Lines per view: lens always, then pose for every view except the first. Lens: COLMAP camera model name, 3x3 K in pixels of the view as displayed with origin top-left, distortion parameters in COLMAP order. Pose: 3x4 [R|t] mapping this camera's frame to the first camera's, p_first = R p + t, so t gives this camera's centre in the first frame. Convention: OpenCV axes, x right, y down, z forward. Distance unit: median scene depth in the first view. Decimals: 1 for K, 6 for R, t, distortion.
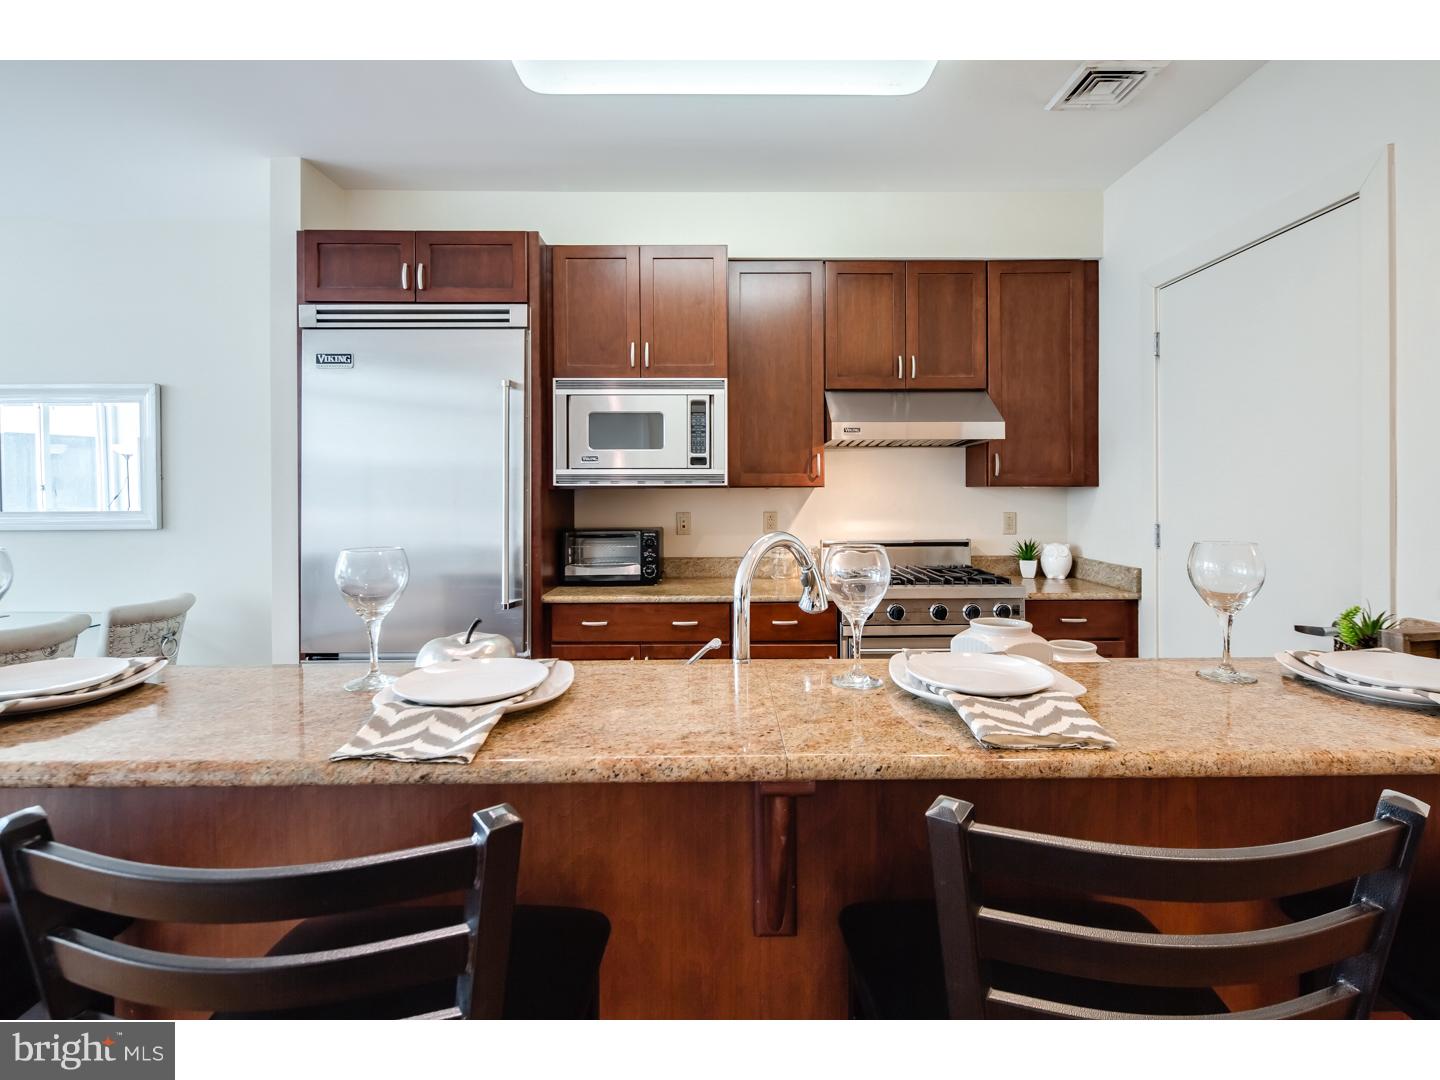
lens RADIAL K [[707.3, 0, 744.2], [0, 707.3, 494.2], [0, 0, 1]] dist [0.006239, -0.002616]
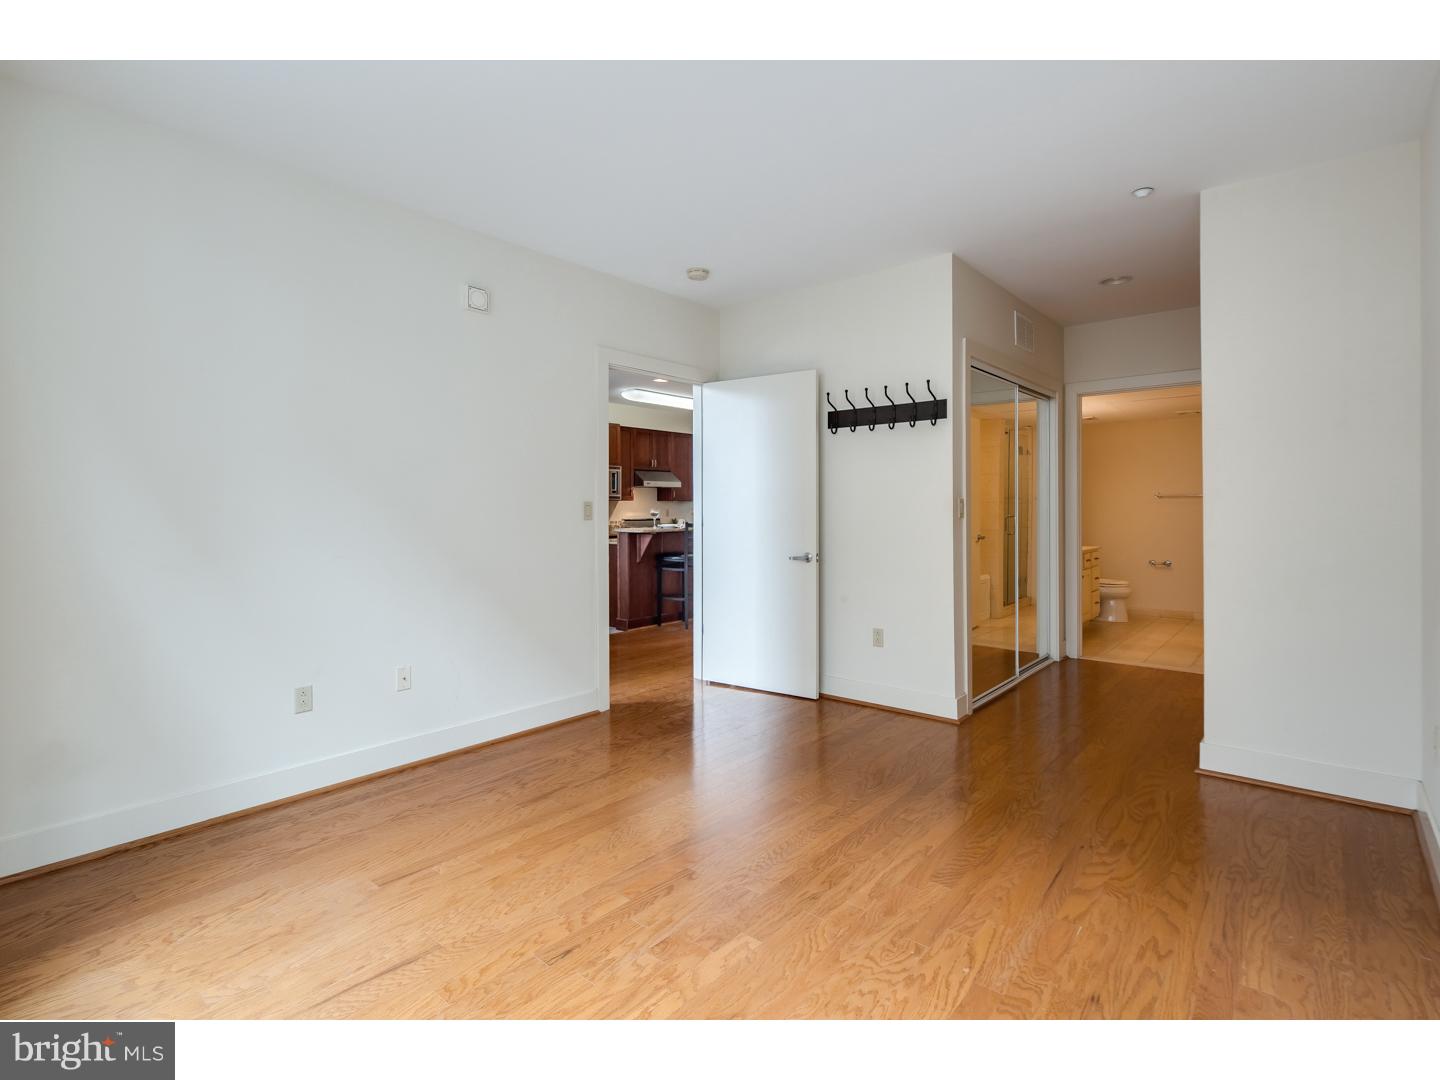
lens RADIAL K [[707.3, 0, 719.3], [0, 707.3, 528.2], [0, 0, 1]] dist [0.006239, -0.002616]
pose [[0.674623, -0.013321, 0.738042, -2.090043], [0.002193, 0.999869, 0.016042, 0.067641], [-0.738159, -0.009204, 0.674564, -1.492200]]
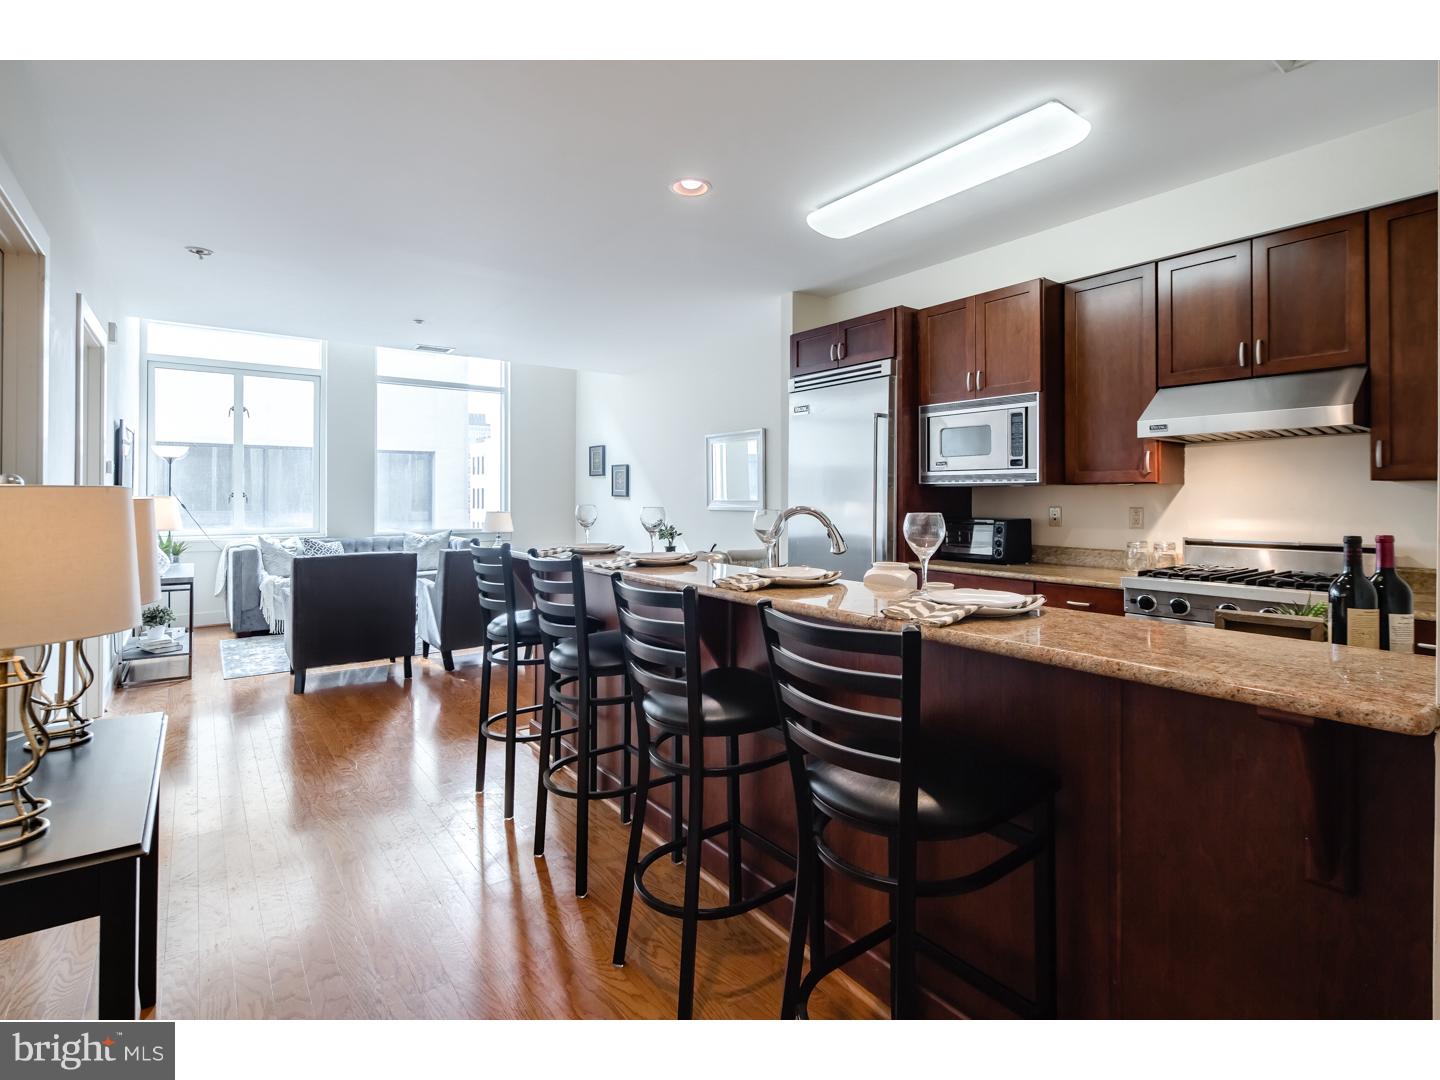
lens RADIAL K [[707.3, 0, 735.1], [0, 707.3, 493.5], [0, 0, 1]] dist [0.006239, -0.002616]
pose [[0.592211, 0.002598, -0.805779, 0.626116], [-0.002774, 0.999995, 0.001186, 0.005943], [0.805778, 0.001533, 0.592215, -0.107016]]
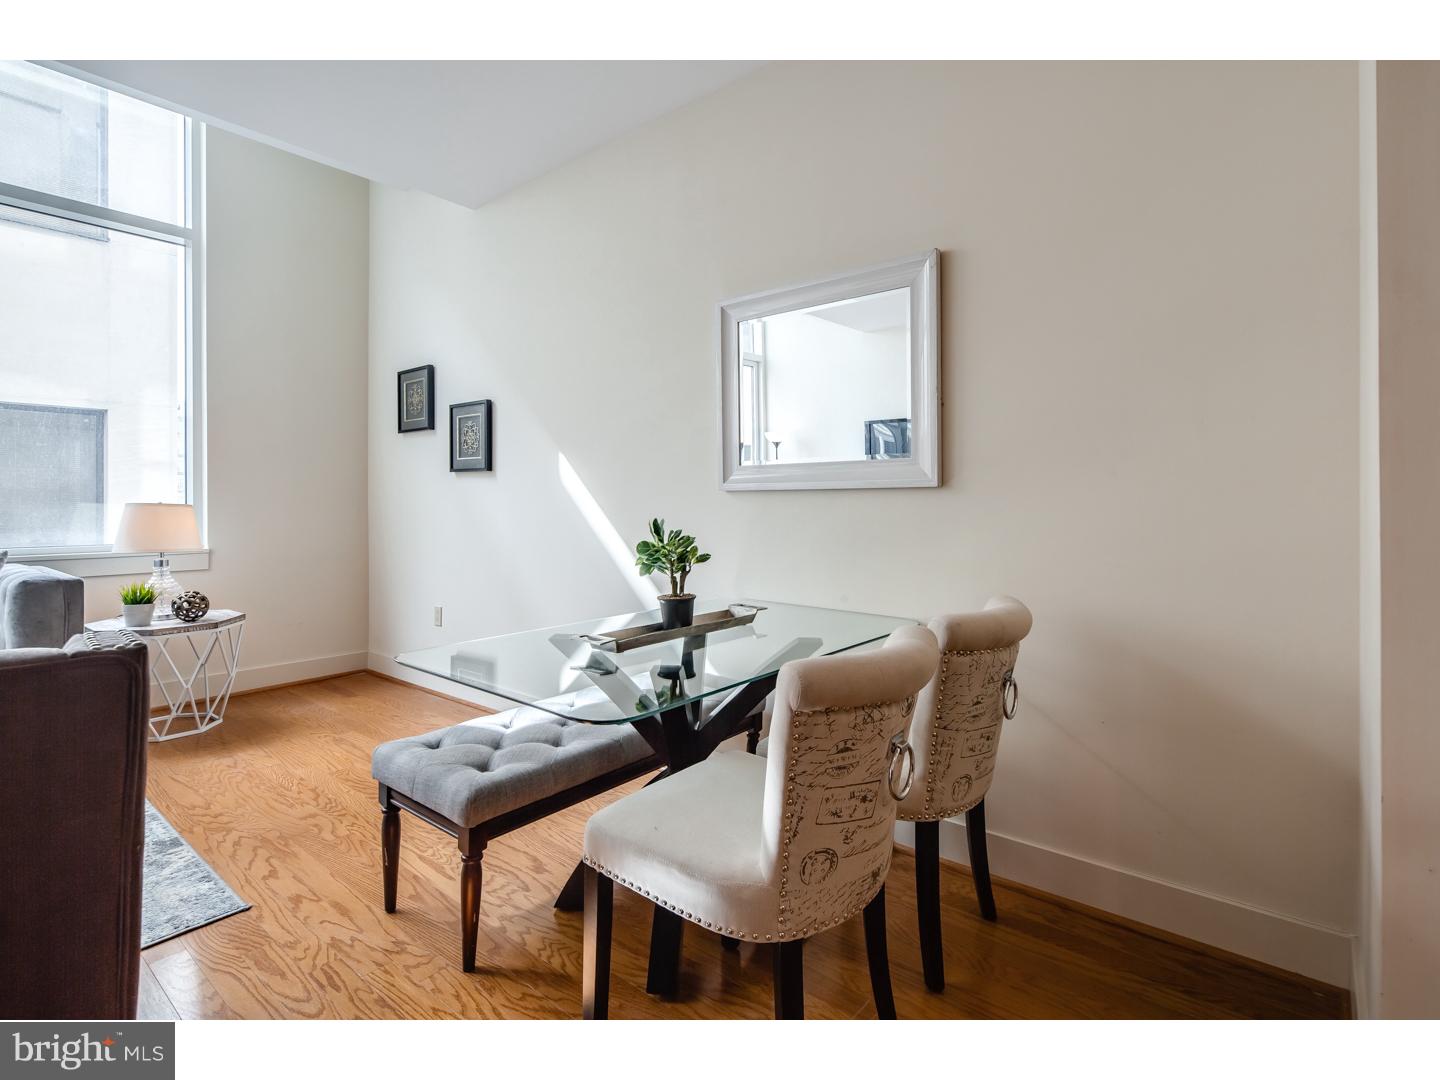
lens RADIAL K [[707.3, 0, 734.2], [0, 707.3, 496.5], [0, 0, 1]] dist [0.006239, -0.002616]
pose [[0.766234, -0.001184, -0.642561, -0.658287], [-0.004365, 0.999966, -0.007048, 0.072886], [0.642547, 0.008205, 0.766202, 0.484964]]
